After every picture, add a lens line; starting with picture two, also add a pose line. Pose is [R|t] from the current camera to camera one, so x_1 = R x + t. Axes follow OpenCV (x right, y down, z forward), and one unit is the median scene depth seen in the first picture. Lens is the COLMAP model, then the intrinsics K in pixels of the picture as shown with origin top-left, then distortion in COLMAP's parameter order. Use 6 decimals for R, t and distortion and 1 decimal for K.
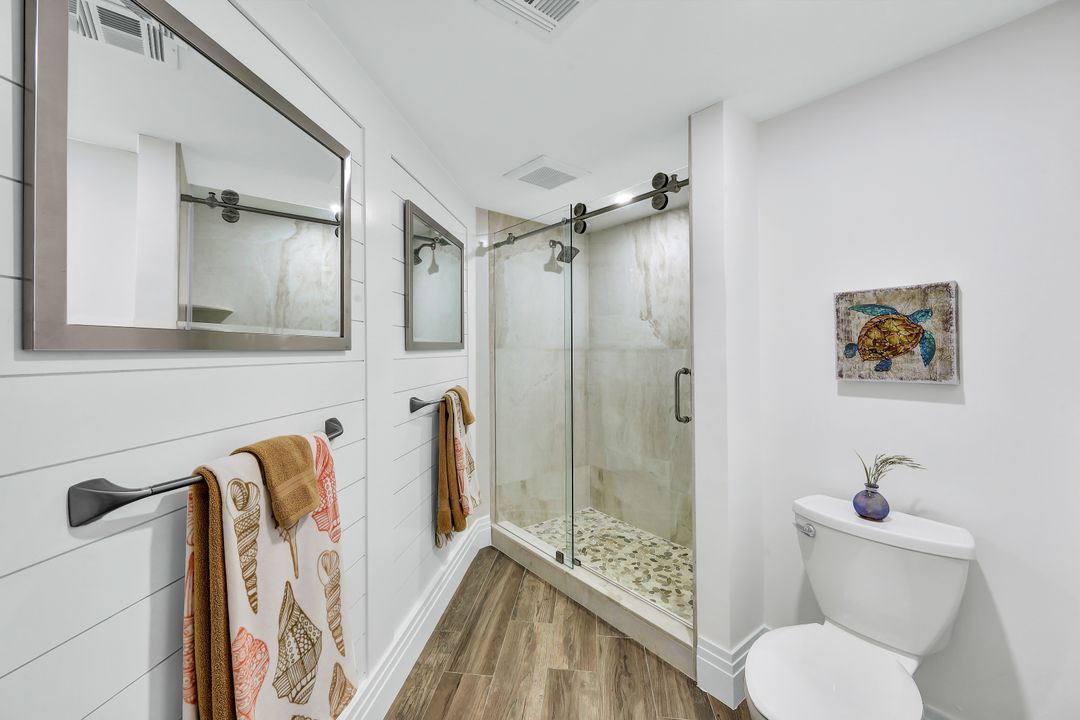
lens RADIAL K [[435.7, 0, 541.4], [0, 435.7, 352.6], [0, 0, 1]] dist [0.001969, -0.001047]
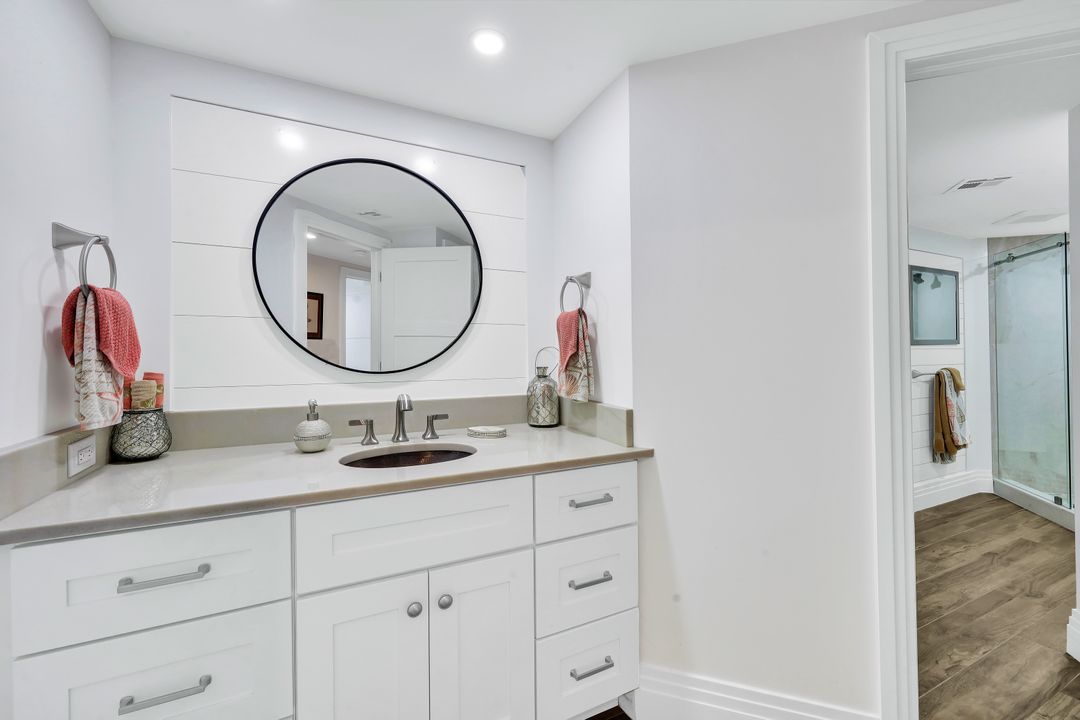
lens RADIAL K [[435.7, 0, 540.7], [0, 435.7, 349.5], [0, 0, 1]] dist [0.001969, -0.001047]
pose [[0.529598, -0.011634, -0.848169, 0.319059], [0.002433, 0.999923, -0.012197, 0.025233], [0.848245, 0.004396, 0.529586, -0.966461]]
